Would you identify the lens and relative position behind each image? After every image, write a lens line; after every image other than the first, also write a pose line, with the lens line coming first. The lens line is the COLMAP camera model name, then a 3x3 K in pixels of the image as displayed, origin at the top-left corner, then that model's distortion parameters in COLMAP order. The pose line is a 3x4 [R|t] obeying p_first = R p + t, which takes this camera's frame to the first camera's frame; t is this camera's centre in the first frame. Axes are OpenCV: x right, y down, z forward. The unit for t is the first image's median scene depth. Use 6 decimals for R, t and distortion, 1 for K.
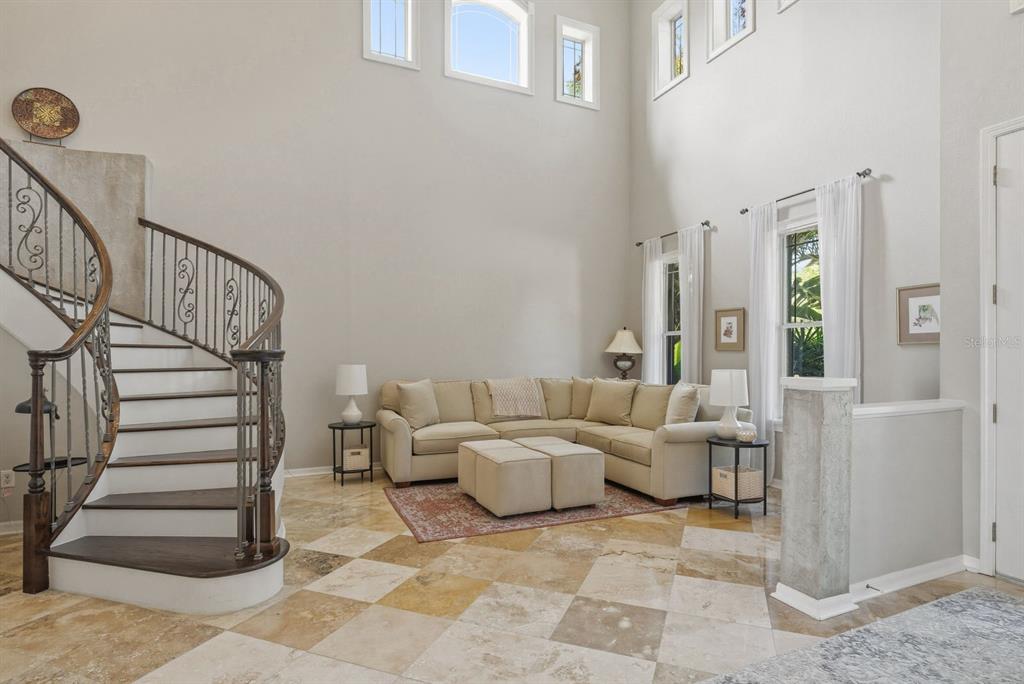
lens RADIAL K [[530.7, 0, 511.5], [0, 530.7, 356.6], [0, 0, 1]] dist [0.000059, -0.000101]
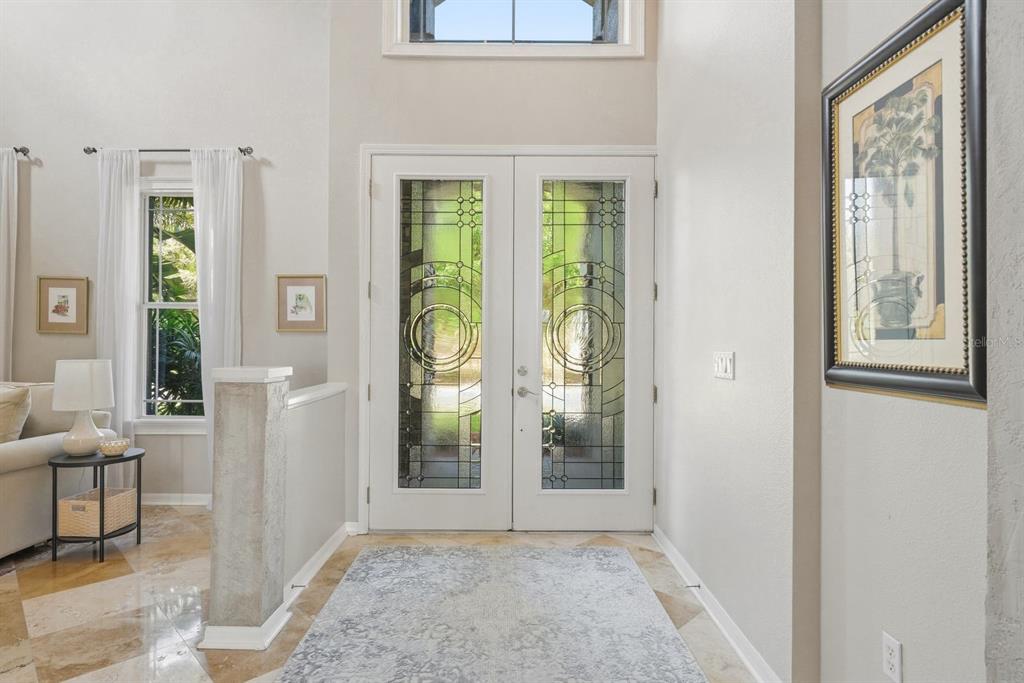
lens RADIAL K [[553.4, 0, 512.0], [0, 553.4, 341.5], [0, 0, 1]] dist [0.002002, -0.000208]
pose [[0.409175, 0.005948, 0.912437, -0.048084], [-0.005154, 0.999978, -0.004208, -0.000888], [-0.912441, -0.002981, 0.409197, 0.163857]]
